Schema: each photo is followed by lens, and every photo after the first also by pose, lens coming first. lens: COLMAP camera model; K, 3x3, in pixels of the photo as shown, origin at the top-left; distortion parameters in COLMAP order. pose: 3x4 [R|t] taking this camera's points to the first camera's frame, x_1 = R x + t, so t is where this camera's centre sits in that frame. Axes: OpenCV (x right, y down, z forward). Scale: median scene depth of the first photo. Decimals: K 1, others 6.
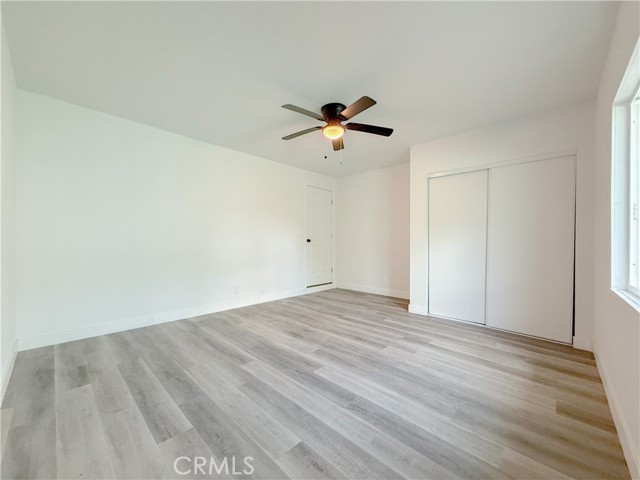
lens RADIAL K [[255.5, 0, 317.1], [0, 255.5, 242.9], [0, 0, 1]] dist [-0.000397, 0.000120]
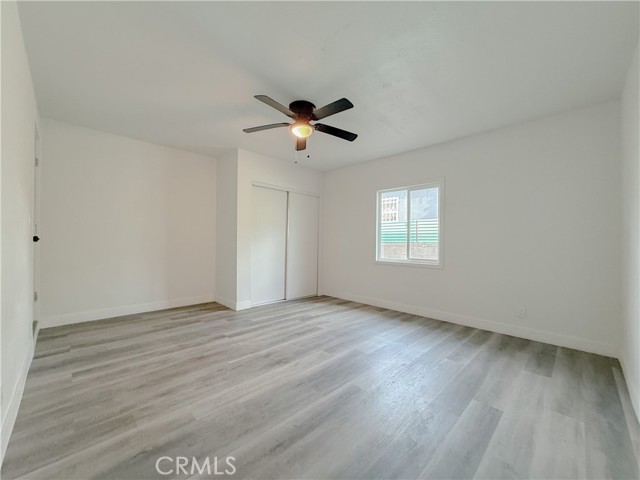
lens RADIAL K [[255.5, 0, 320.1], [0, 255.5, 240.1], [0, 0, 1]] dist [-0.000397, 0.000120]
pose [[0.028361, -0.002065, 0.999596, -0.860105], [-0.004702, 0.999987, 0.002199, -0.018700], [-0.999587, -0.004762, 0.028351, 0.846929]]
